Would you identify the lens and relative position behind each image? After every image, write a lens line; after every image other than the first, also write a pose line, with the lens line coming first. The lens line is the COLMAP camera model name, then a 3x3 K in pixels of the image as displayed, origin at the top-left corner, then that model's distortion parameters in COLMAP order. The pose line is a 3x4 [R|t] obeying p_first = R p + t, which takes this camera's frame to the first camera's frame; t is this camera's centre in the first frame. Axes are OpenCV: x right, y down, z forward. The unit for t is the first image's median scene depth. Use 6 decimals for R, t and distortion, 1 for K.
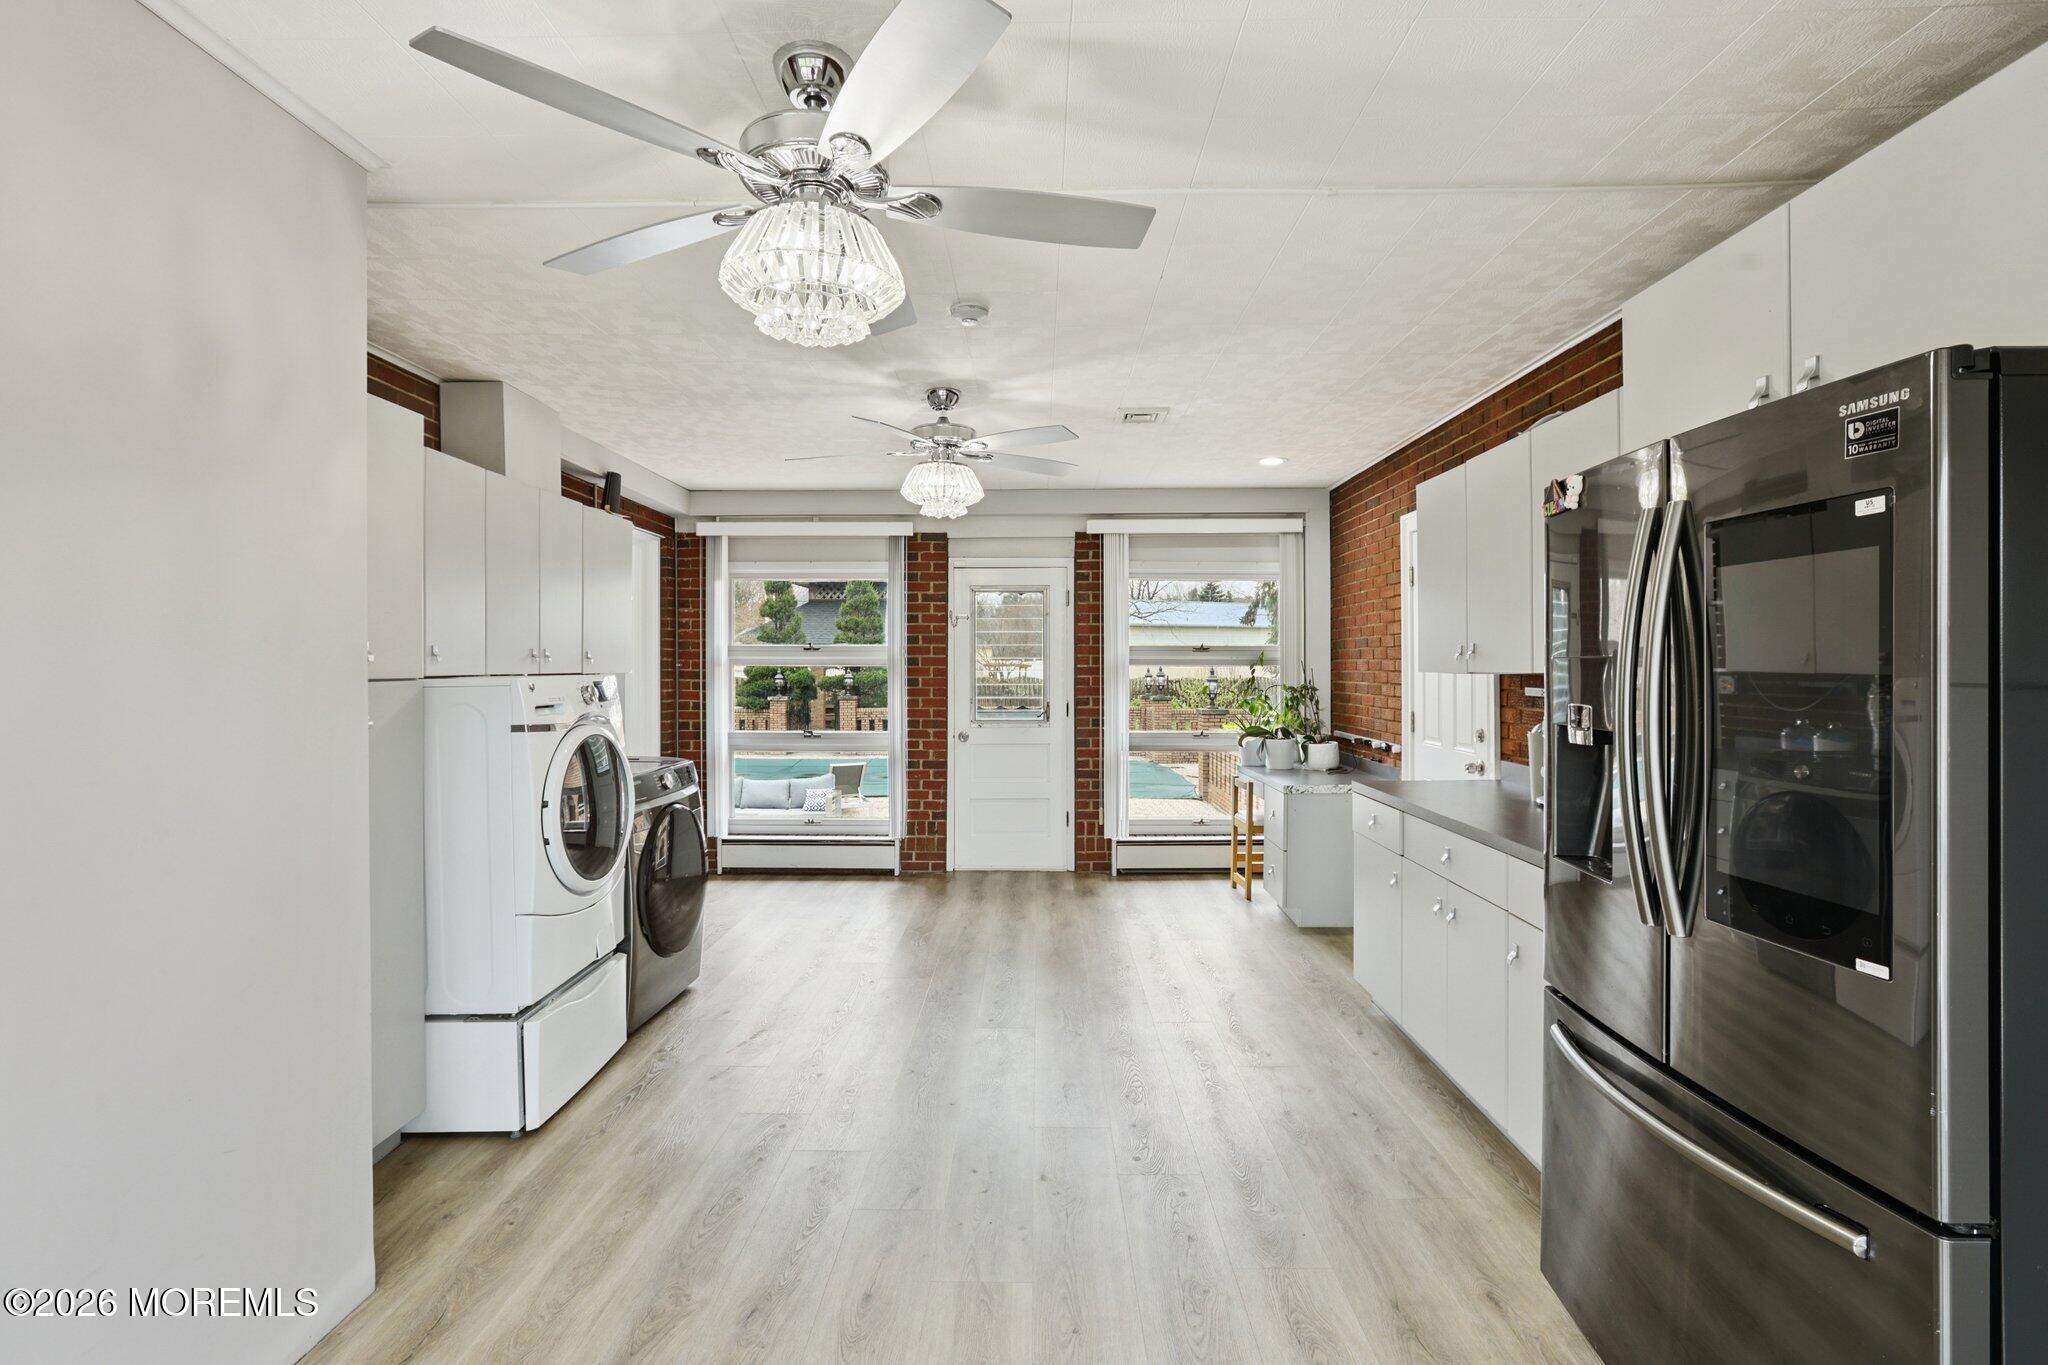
lens RADIAL K [[947.8, 0, 1023.0], [0, 947.8, 670.7], [0, 0, 1]] dist [-0.017177, 0.003239]
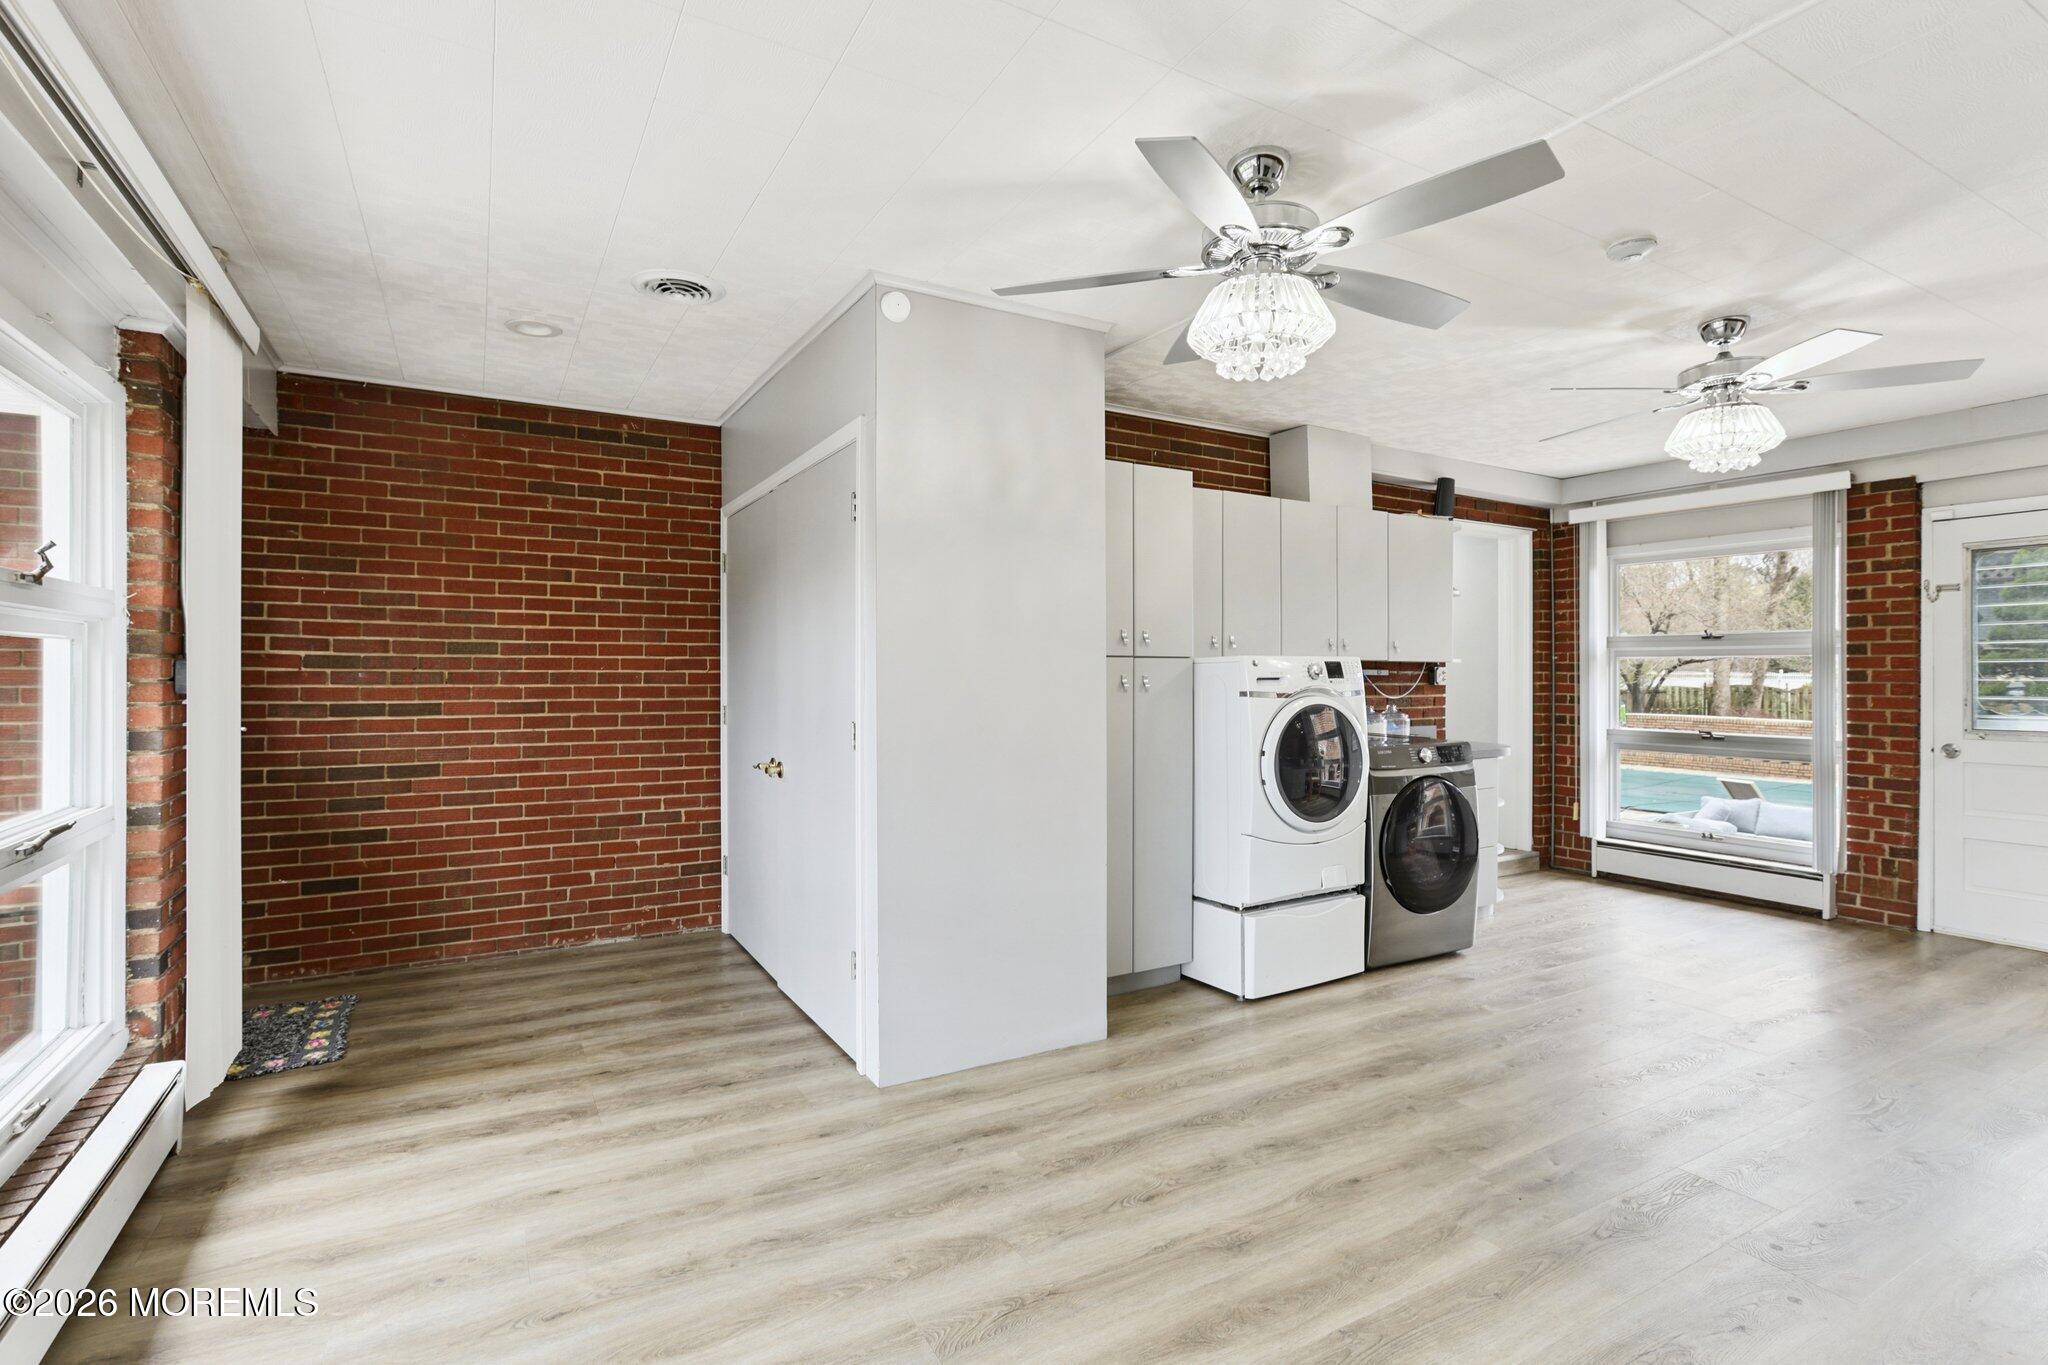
lens RADIAL K [[947.8, 0, 1023.0], [0, 947.8, 675.7], [0, 0, 1]] dist [-0.017177, 0.003239]
pose [[0.519450, 0.003228, -0.854495, 0.239889], [-0.005124, 0.999987, 0.000663, 0.019428], [0.854485, 0.004034, 0.519460, 0.020594]]
